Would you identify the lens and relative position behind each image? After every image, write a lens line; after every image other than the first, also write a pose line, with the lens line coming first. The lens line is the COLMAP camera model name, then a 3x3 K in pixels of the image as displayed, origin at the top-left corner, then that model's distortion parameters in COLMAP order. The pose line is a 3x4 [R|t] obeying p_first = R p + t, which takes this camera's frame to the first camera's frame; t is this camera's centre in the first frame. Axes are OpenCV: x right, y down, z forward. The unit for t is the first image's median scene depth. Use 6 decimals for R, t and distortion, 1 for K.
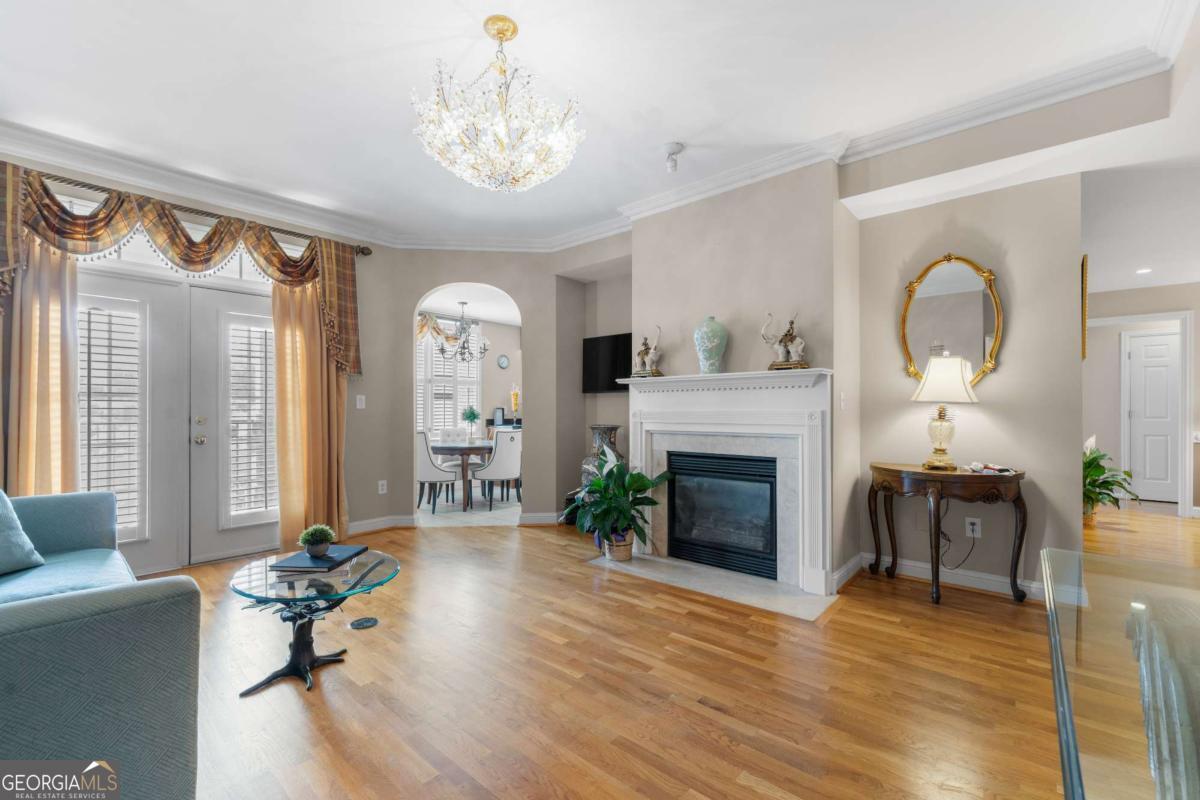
lens RADIAL K [[495.1, 0, 597.5], [0, 495.1, 416.7], [0, 0, 1]] dist [0.000025, -0.000135]
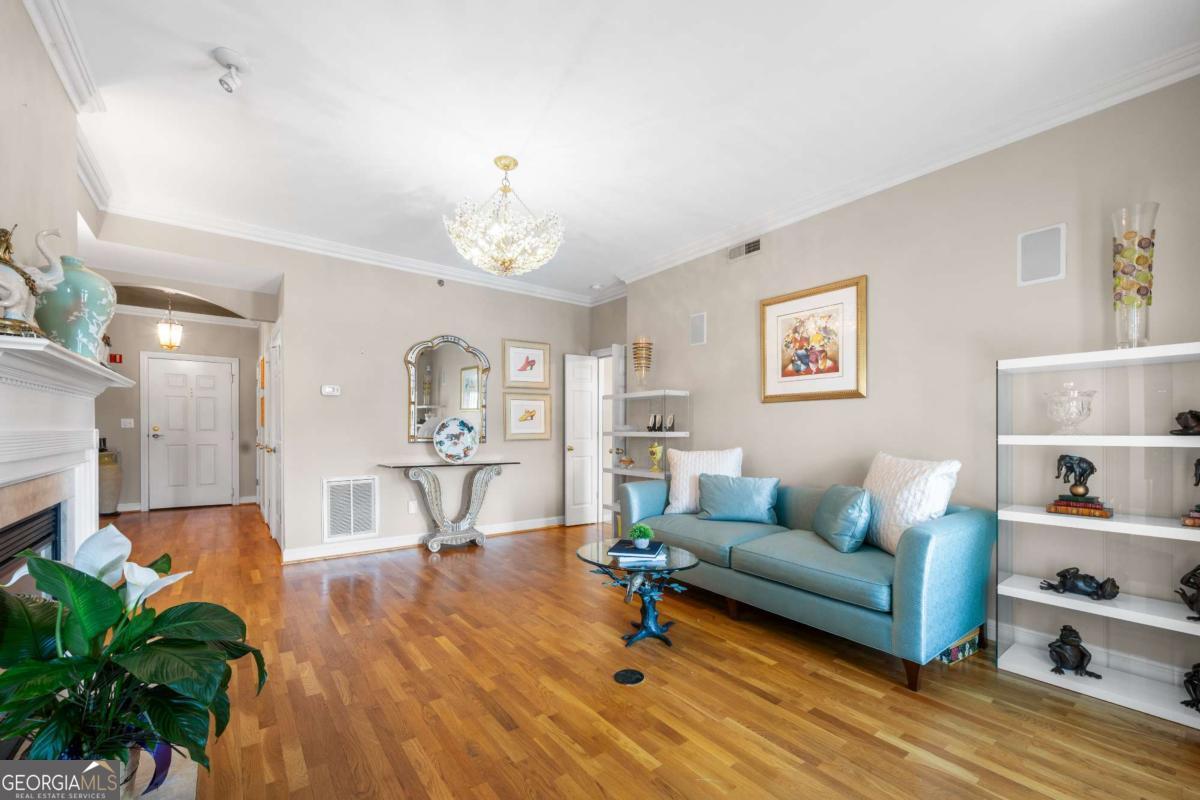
lens RADIAL K [[495.1, 0, 597.5], [0, 495.1, 416.7], [0, 0, 1]] dist [0.000025, -0.000135]
pose [[-0.978406, -0.000380, 0.206690, -0.518597], [-0.002054, 0.999967, -0.007887, -0.029117], [-0.206680, -0.008141, -0.978375, 1.619119]]
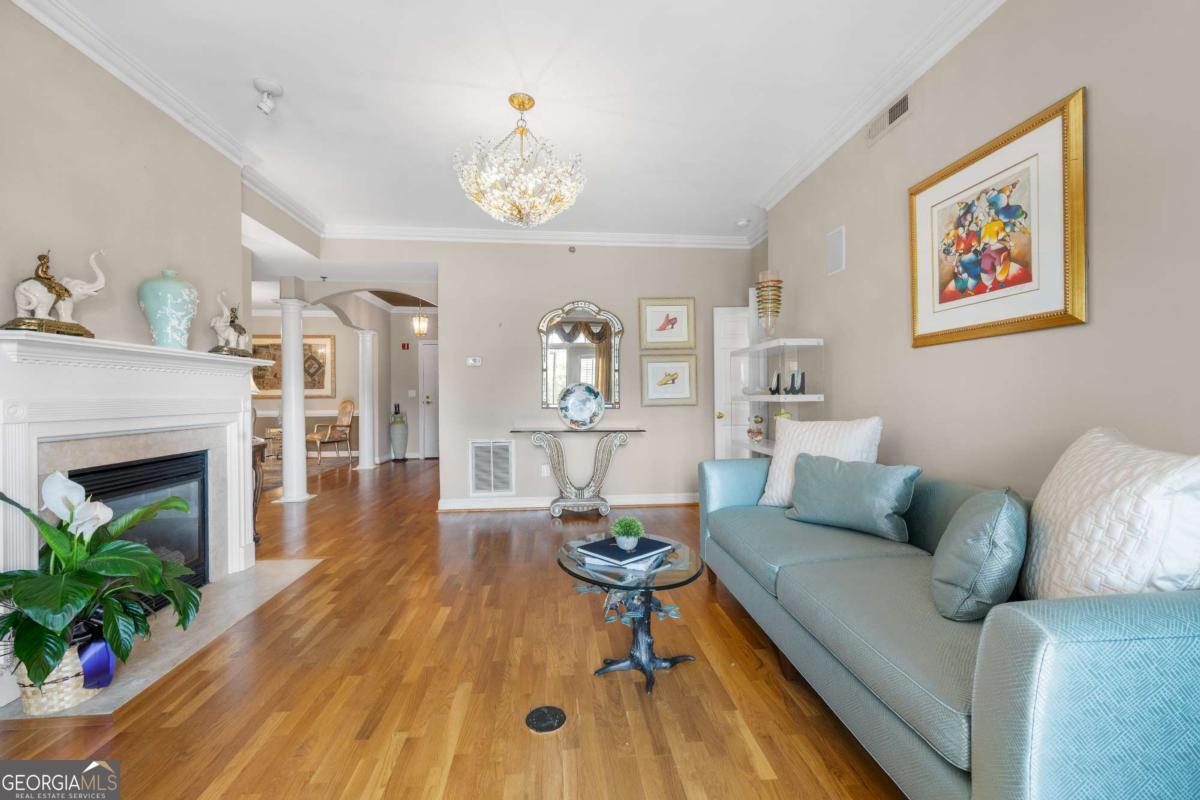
lens RADIAL K [[482.0, 0, 597.9], [0, 482.0, 386.2], [0, 0, 1]] dist [0.000819, -0.000252]
pose [[-0.718072, 0.018349, 0.695727, -0.845998], [0.019270, 0.999793, -0.006479, -0.016995], [-0.695702, 0.008754, -0.718277, 1.221339]]
